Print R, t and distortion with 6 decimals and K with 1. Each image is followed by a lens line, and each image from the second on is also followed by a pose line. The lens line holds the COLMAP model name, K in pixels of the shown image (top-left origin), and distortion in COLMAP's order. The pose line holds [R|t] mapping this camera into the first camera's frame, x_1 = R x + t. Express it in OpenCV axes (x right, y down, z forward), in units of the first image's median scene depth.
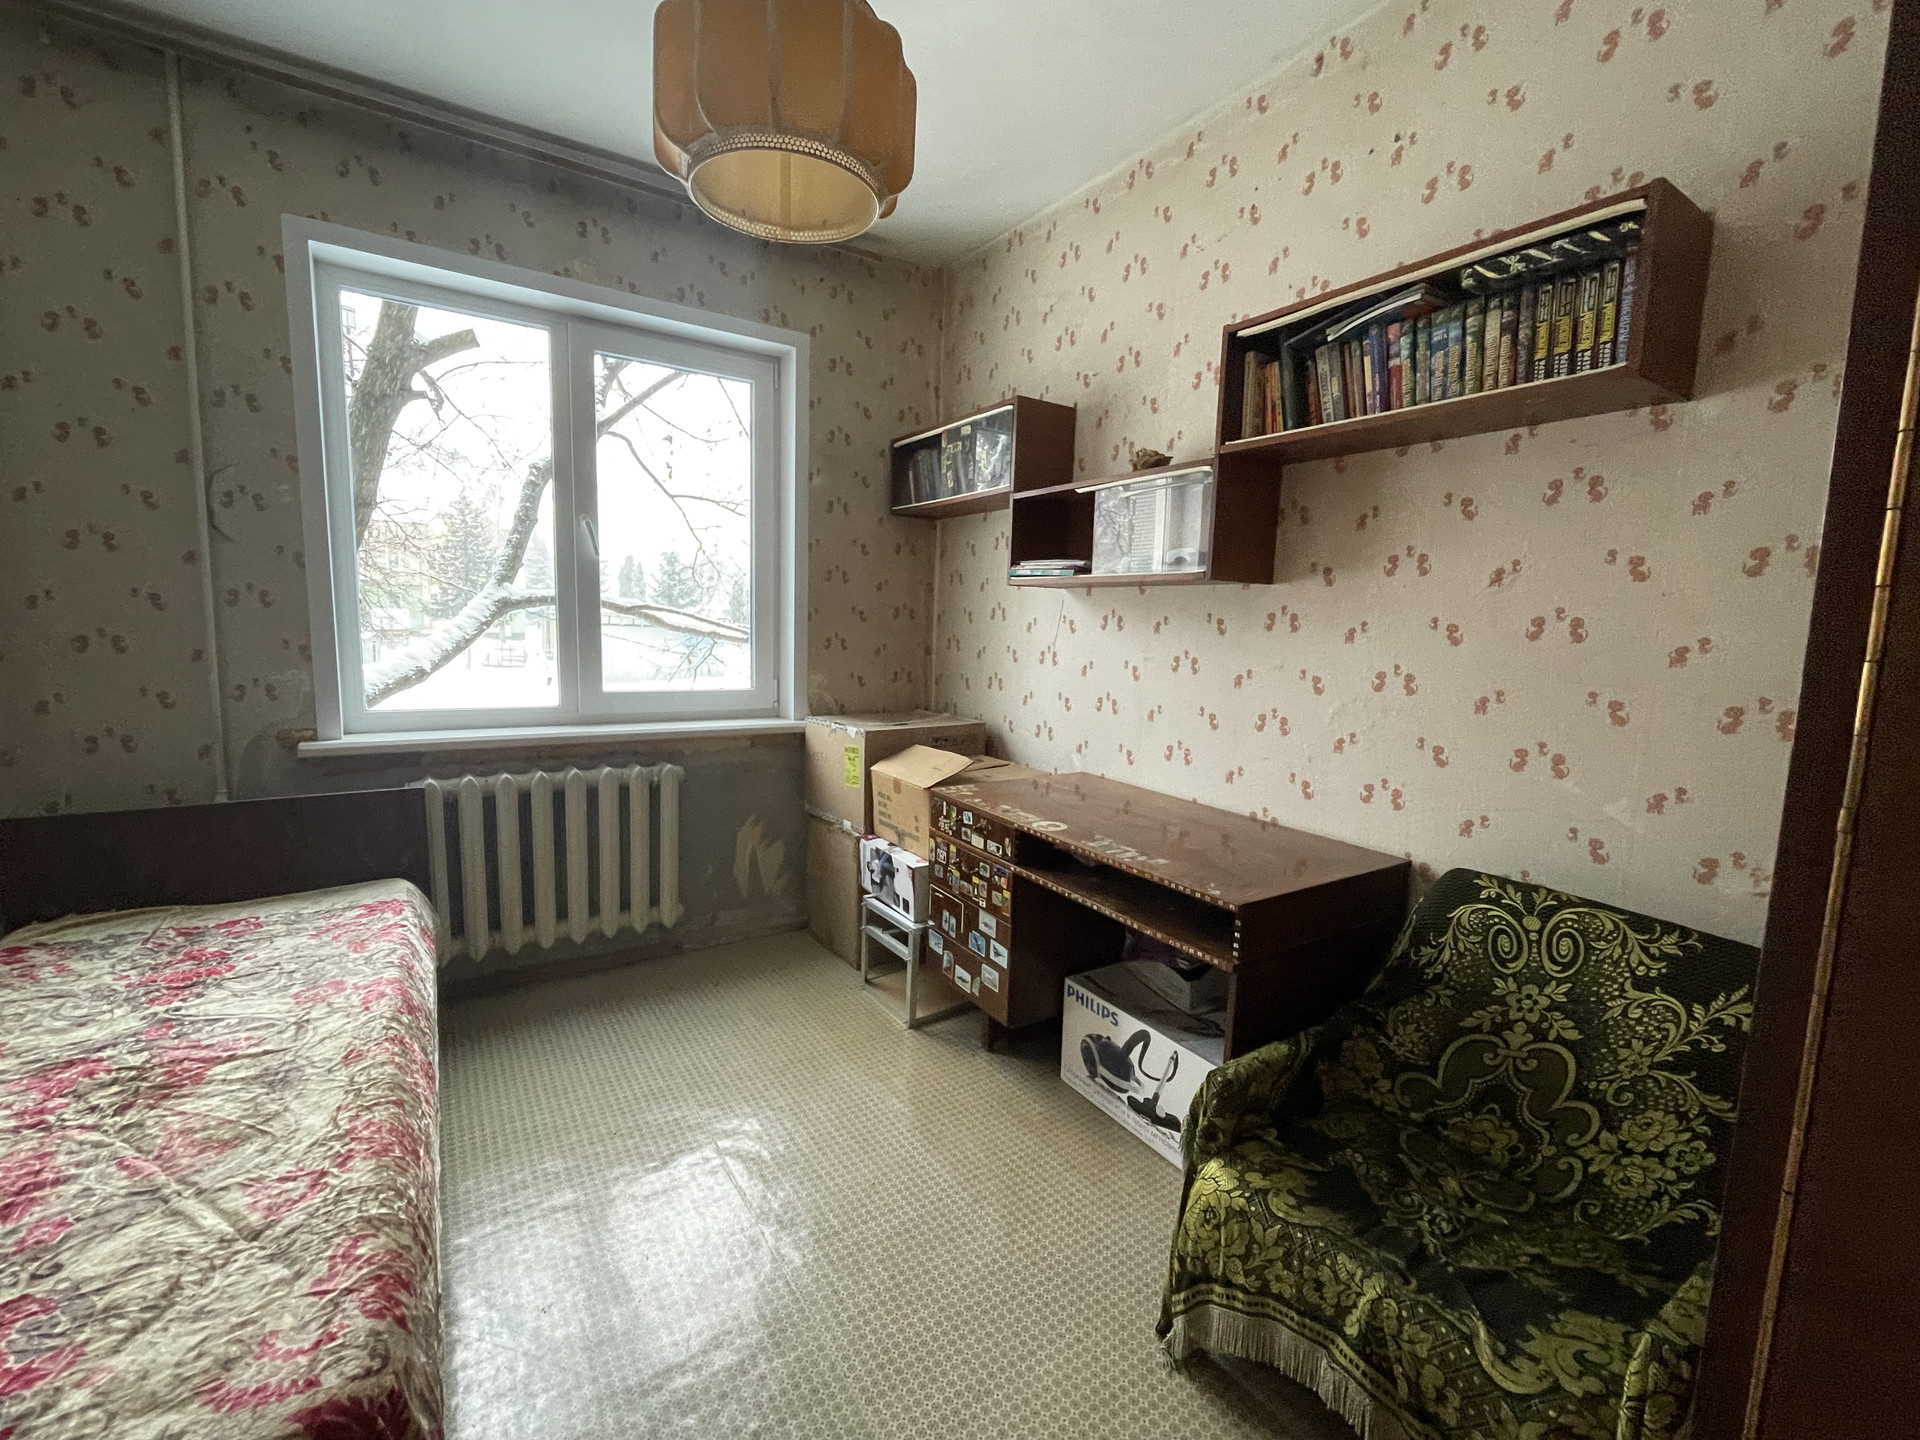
lens RADIAL K [[834.1, 0, 955.3], [0, 834.1, 723.4], [0, 0, 1]] dist [0.001493, 0.000027]
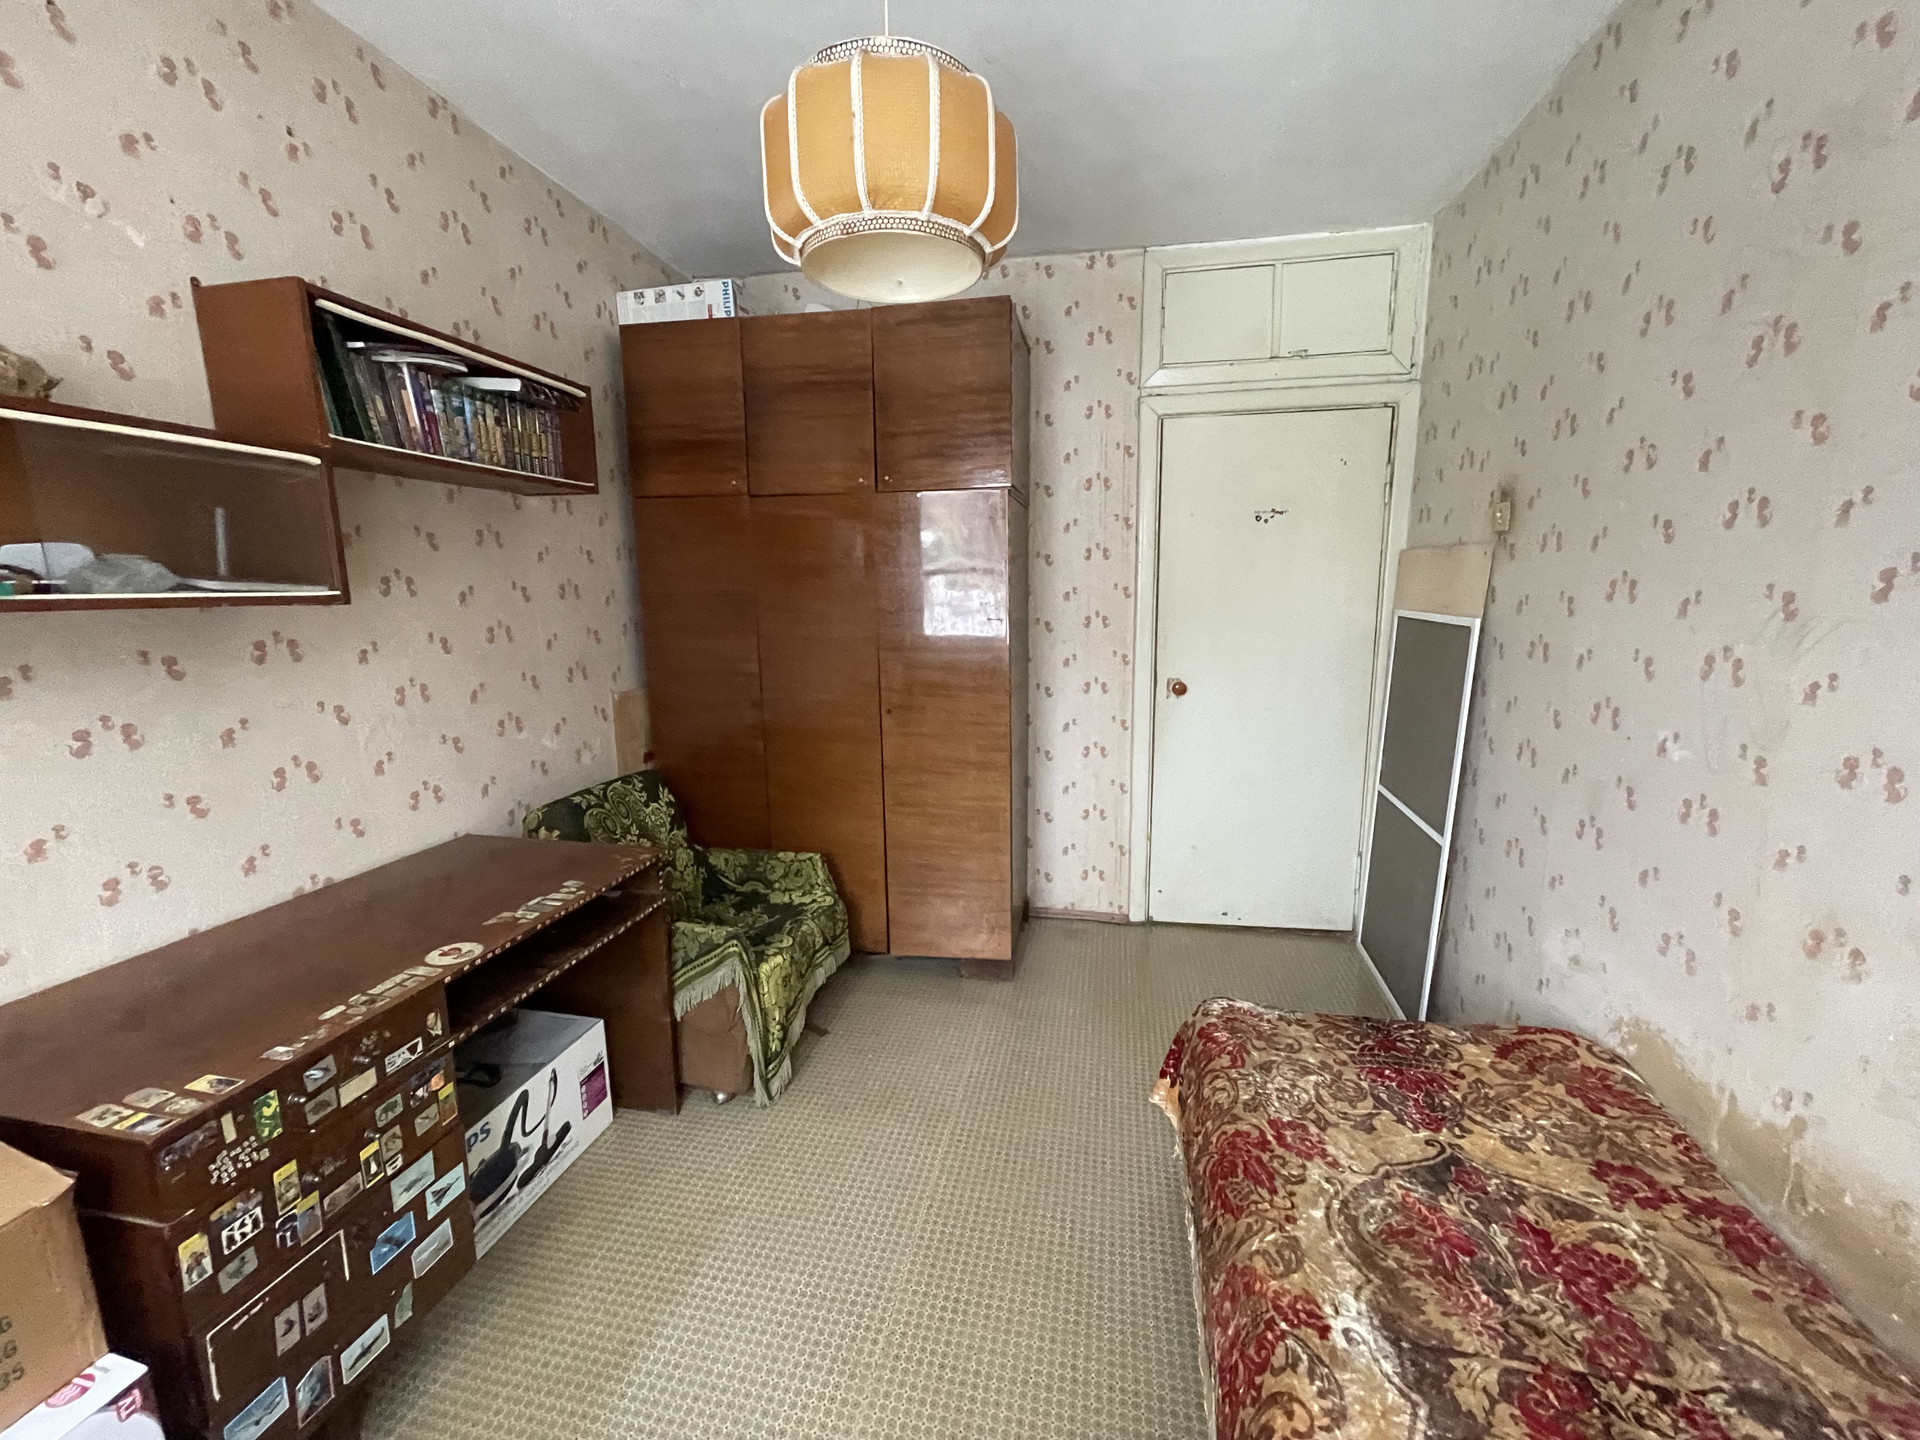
lens RADIAL K [[777.0, 0, 959.3], [0, 777.0, 718.0], [0, 0, 1]] dist [-0.003390, -0.001169]
pose [[-0.715697, -0.137199, 0.684802, -0.593186], [0.076565, 0.959192, 0.272192, -0.207991], [-0.694201, 0.247239, -0.675986, 1.037953]]
